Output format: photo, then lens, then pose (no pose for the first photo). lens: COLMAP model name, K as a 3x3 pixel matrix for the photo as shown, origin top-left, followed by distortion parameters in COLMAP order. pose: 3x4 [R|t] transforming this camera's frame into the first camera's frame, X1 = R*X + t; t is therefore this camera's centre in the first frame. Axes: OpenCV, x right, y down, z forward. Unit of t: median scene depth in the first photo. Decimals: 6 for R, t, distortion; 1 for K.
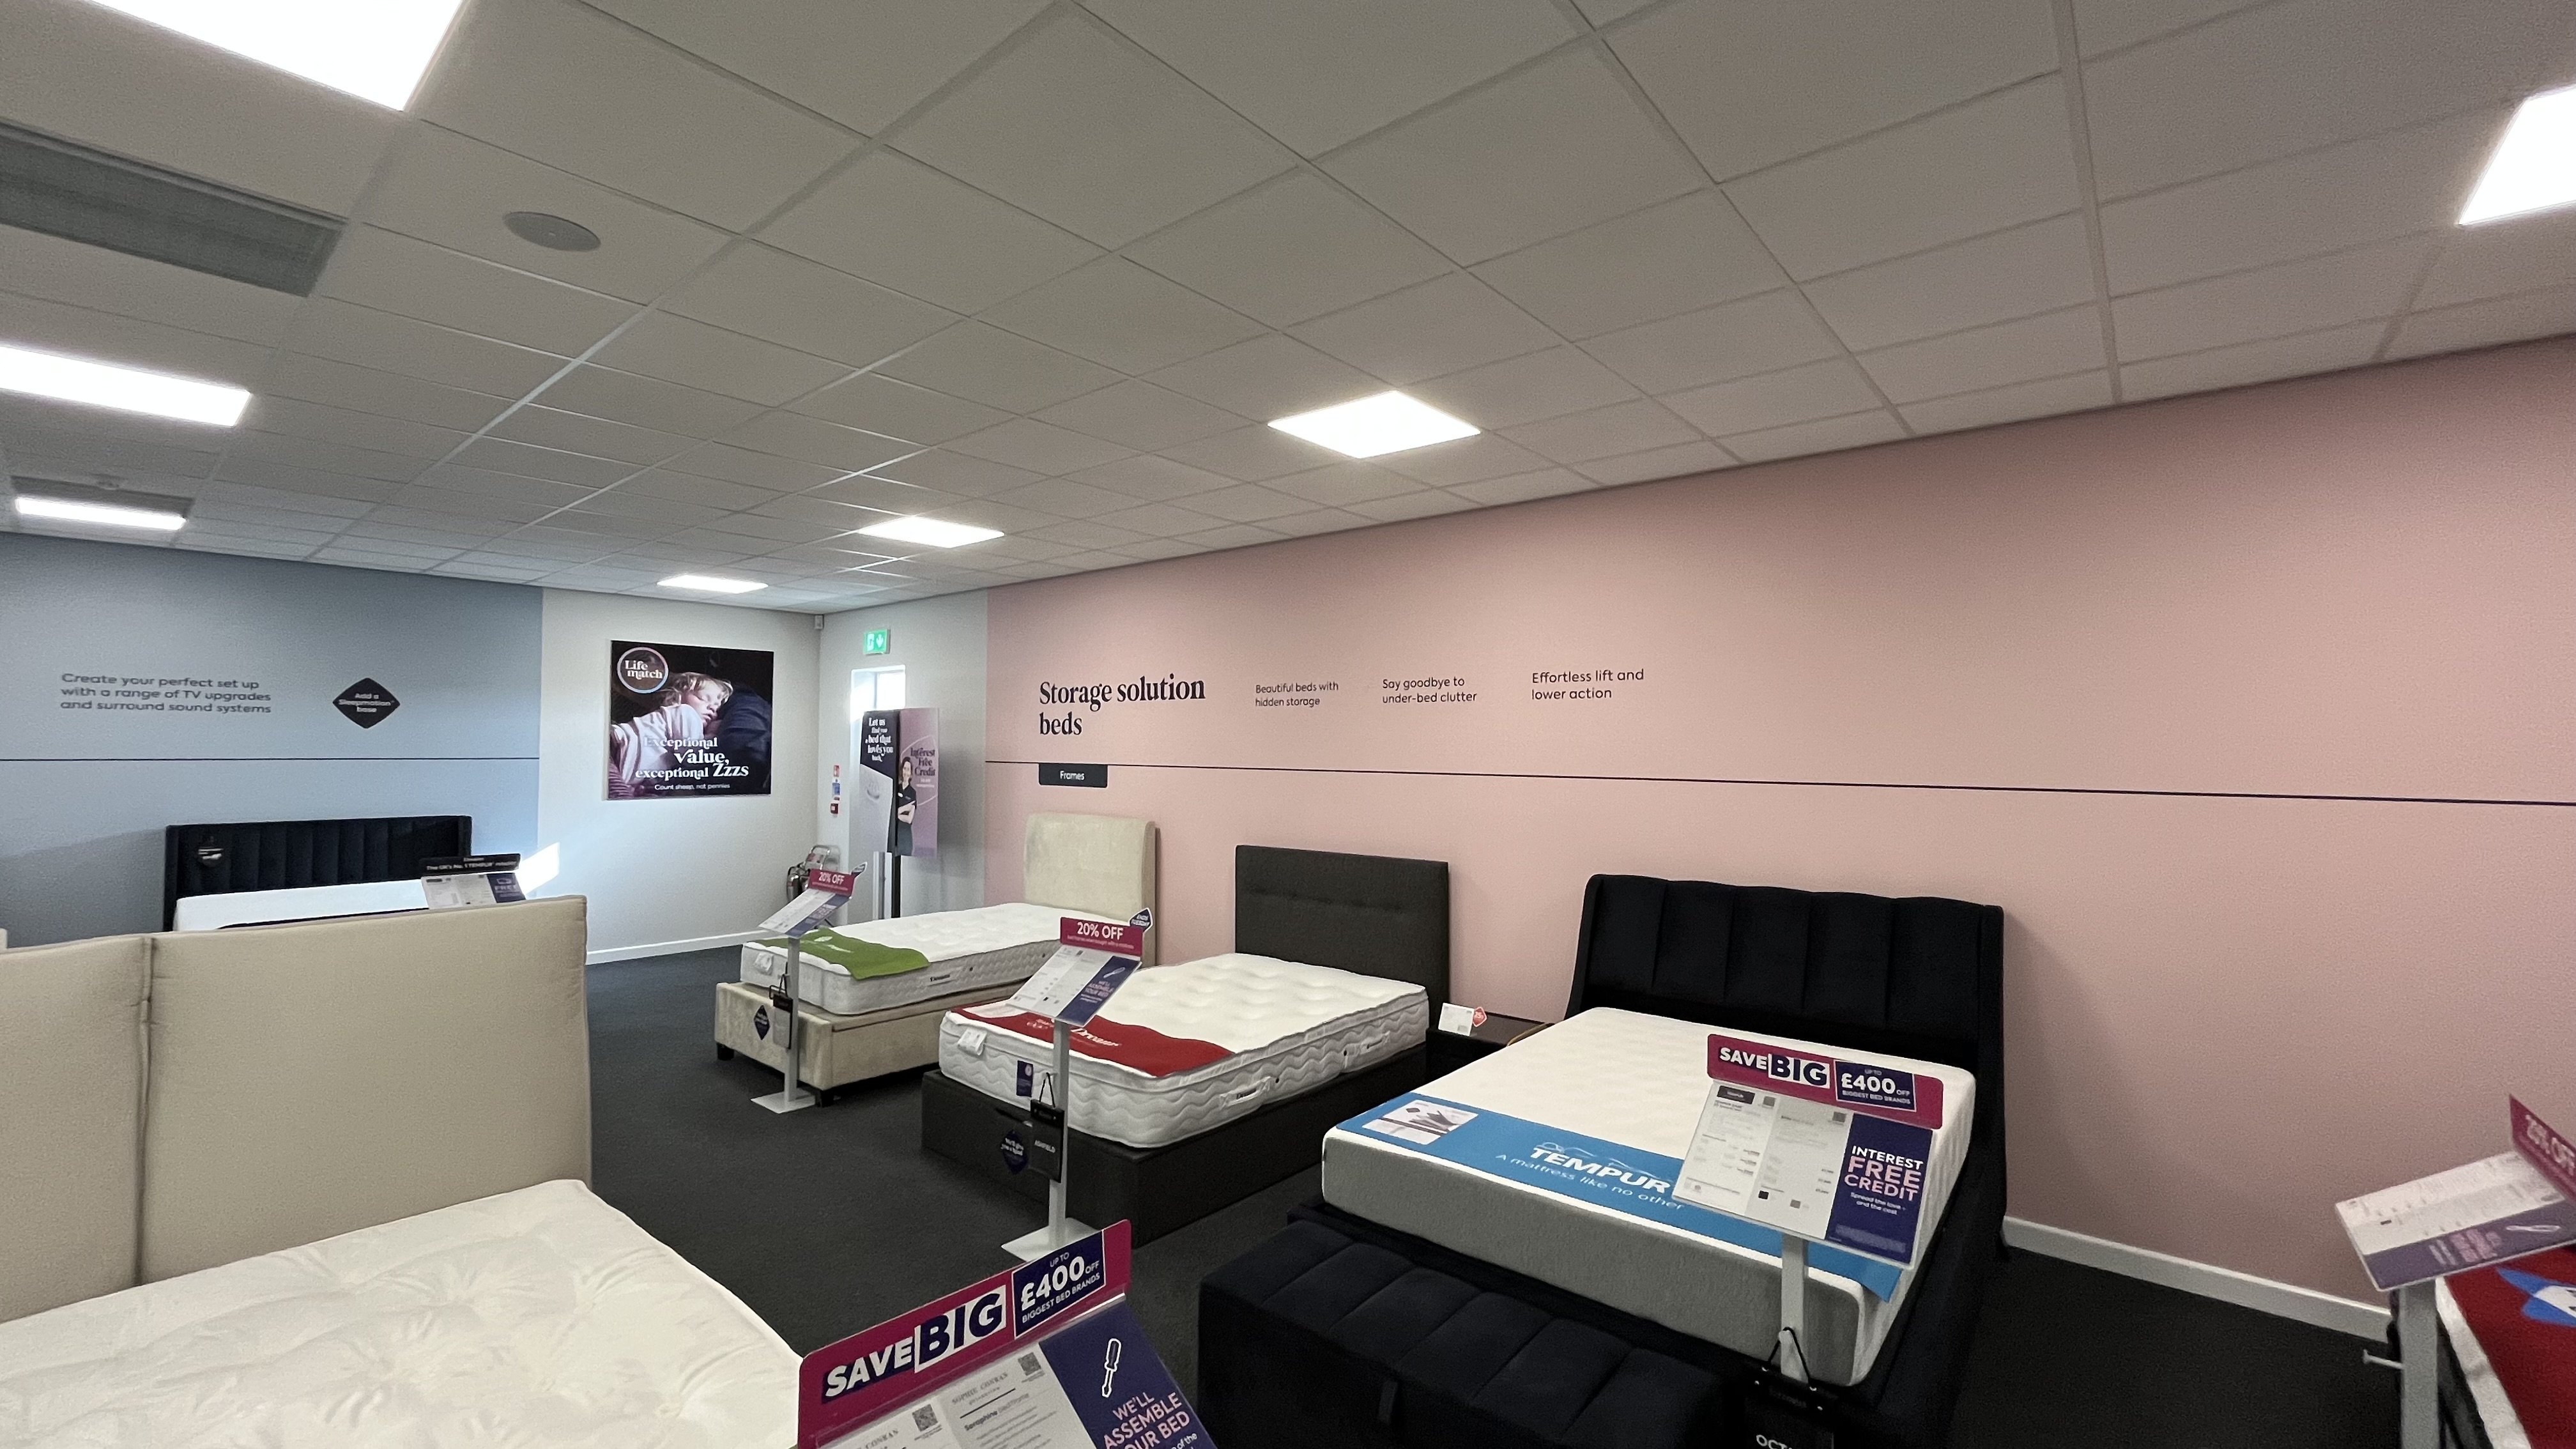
lens RADIAL K [[1044.9, 0, 1288.0], [0, 1044.9, 724.5], [0, 0, 1]] dist [-0.000917, -0.000052]
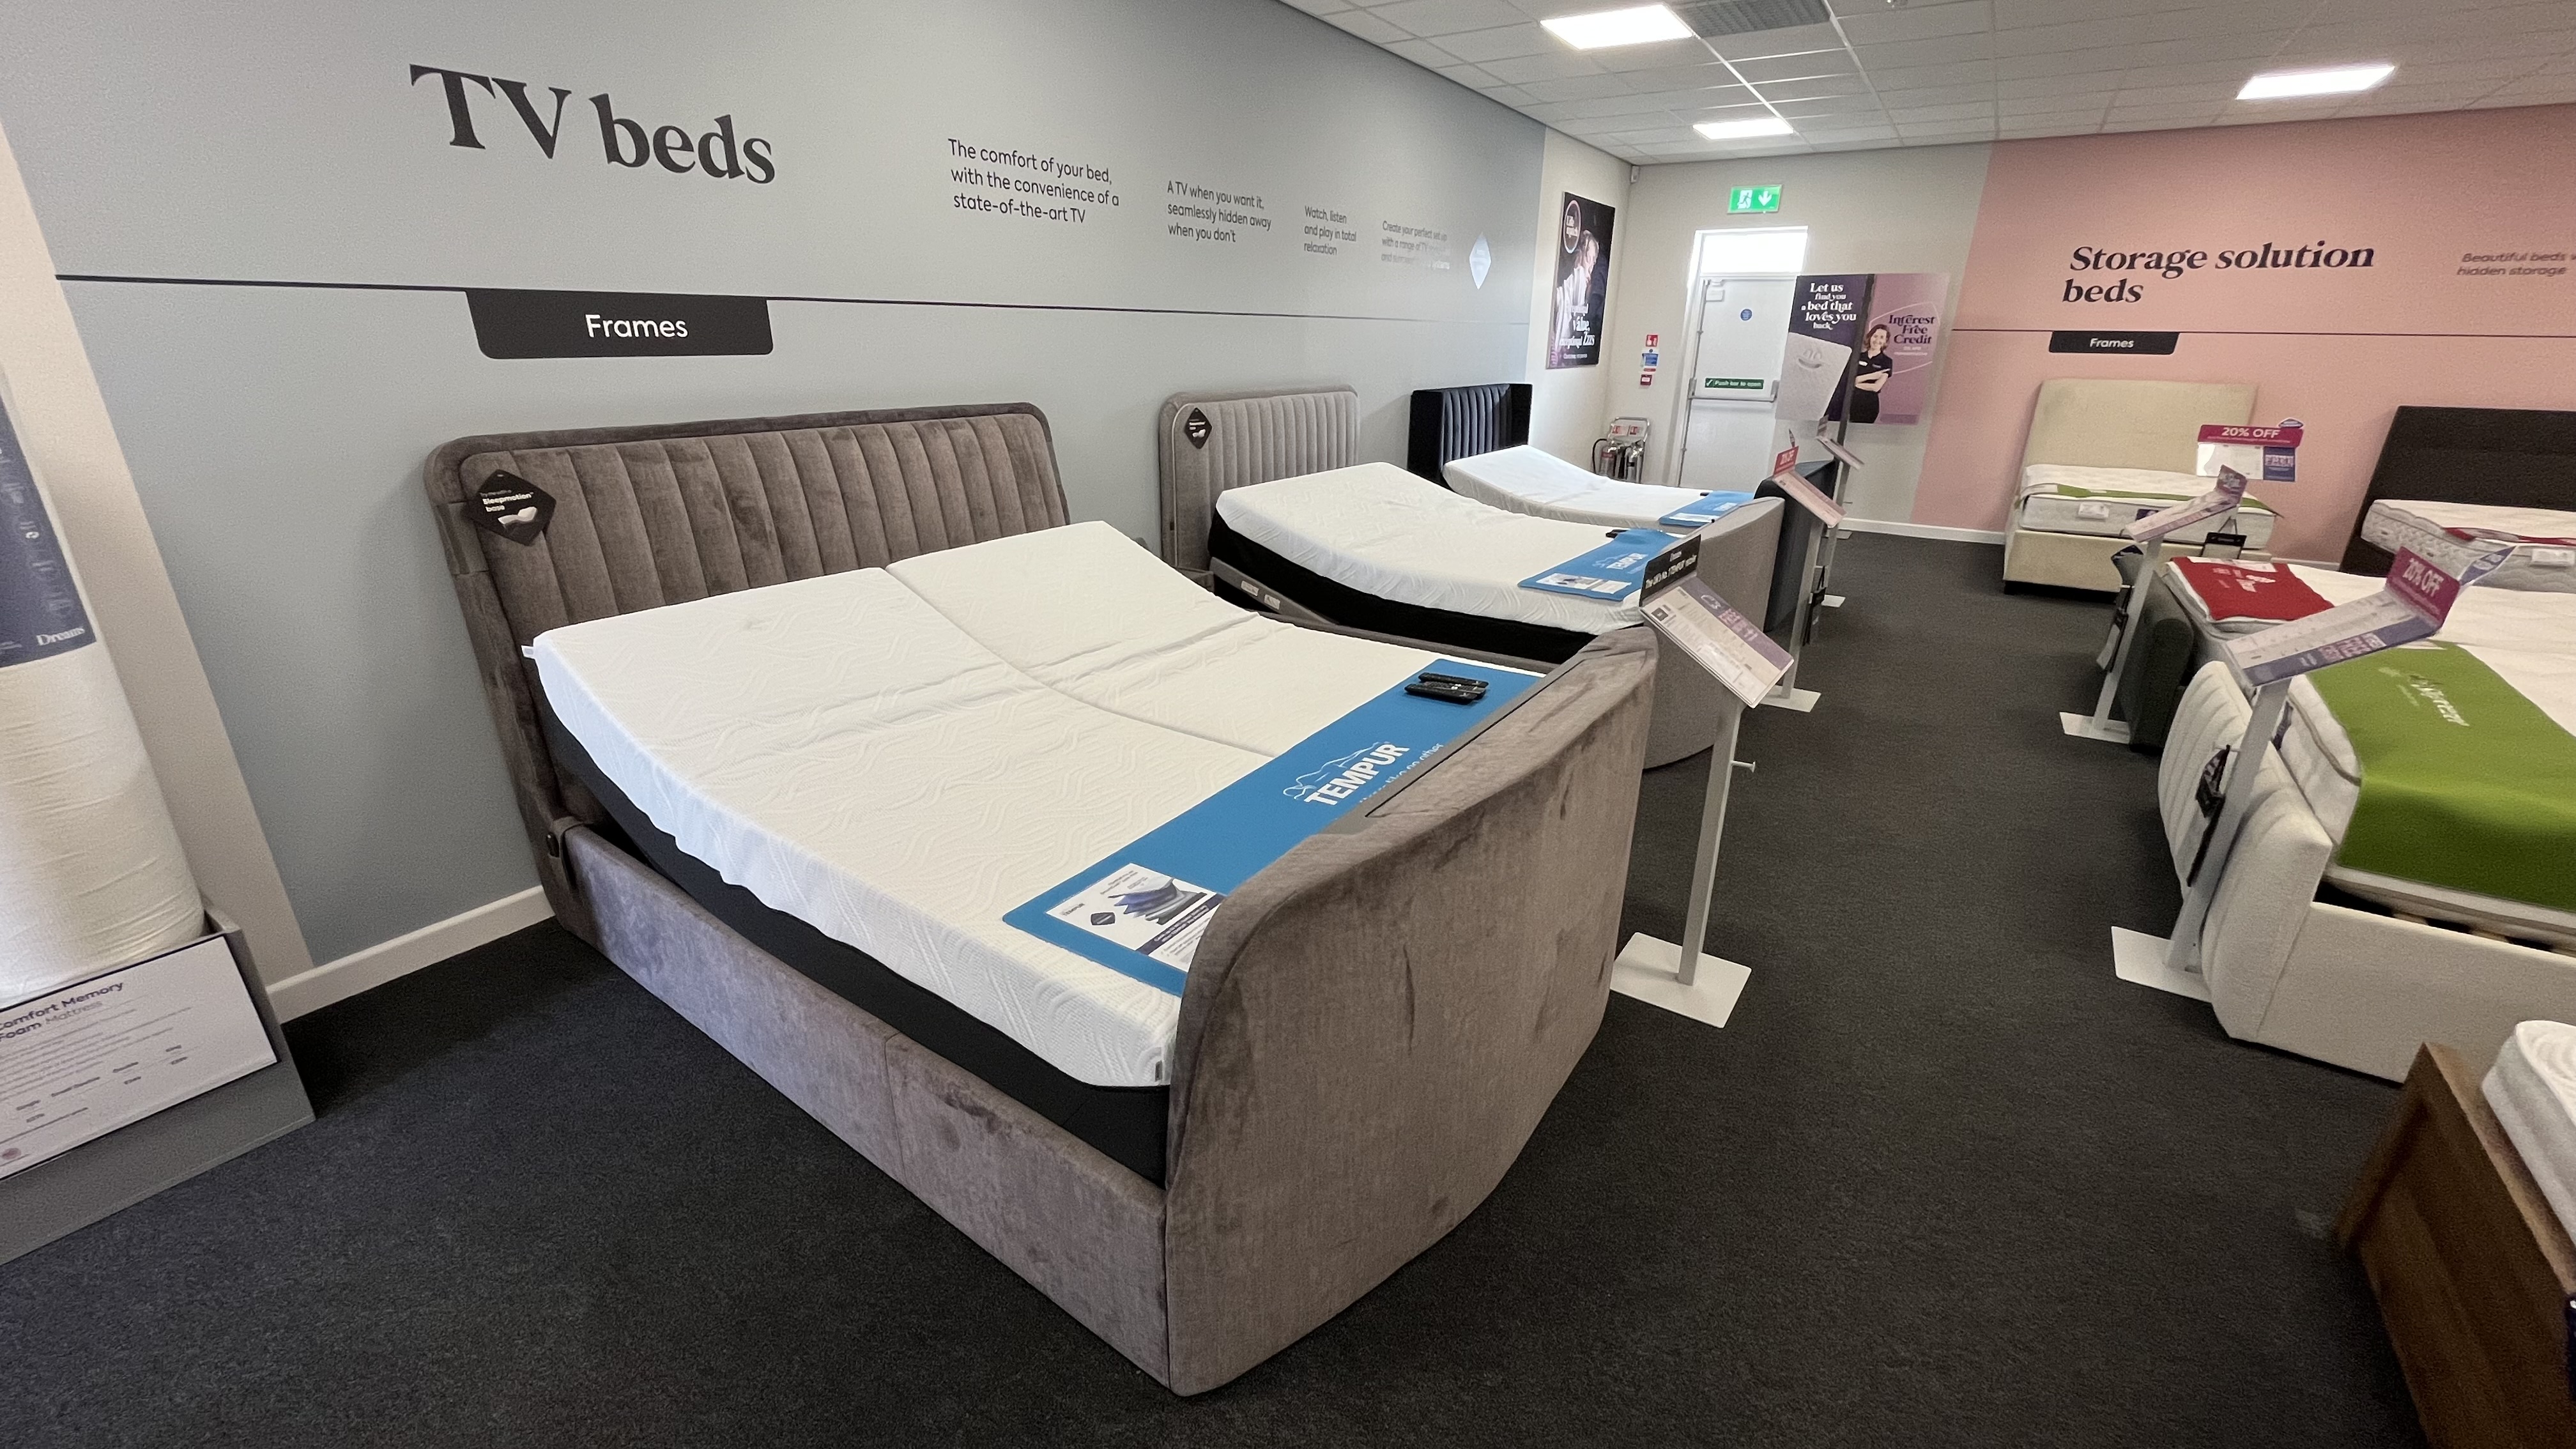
lens RADIAL K [[1044.9, 0, 1288.0], [0, 1044.9, 724.5], [0, 0, 1]] dist [-0.000917, -0.000052]
pose [[0.992189, -0.038514, 0.118652, -1.171386], [-0.008878, 0.926934, 0.375120, 0.016888], [-0.124430, -0.373243, 0.919351, -0.024022]]
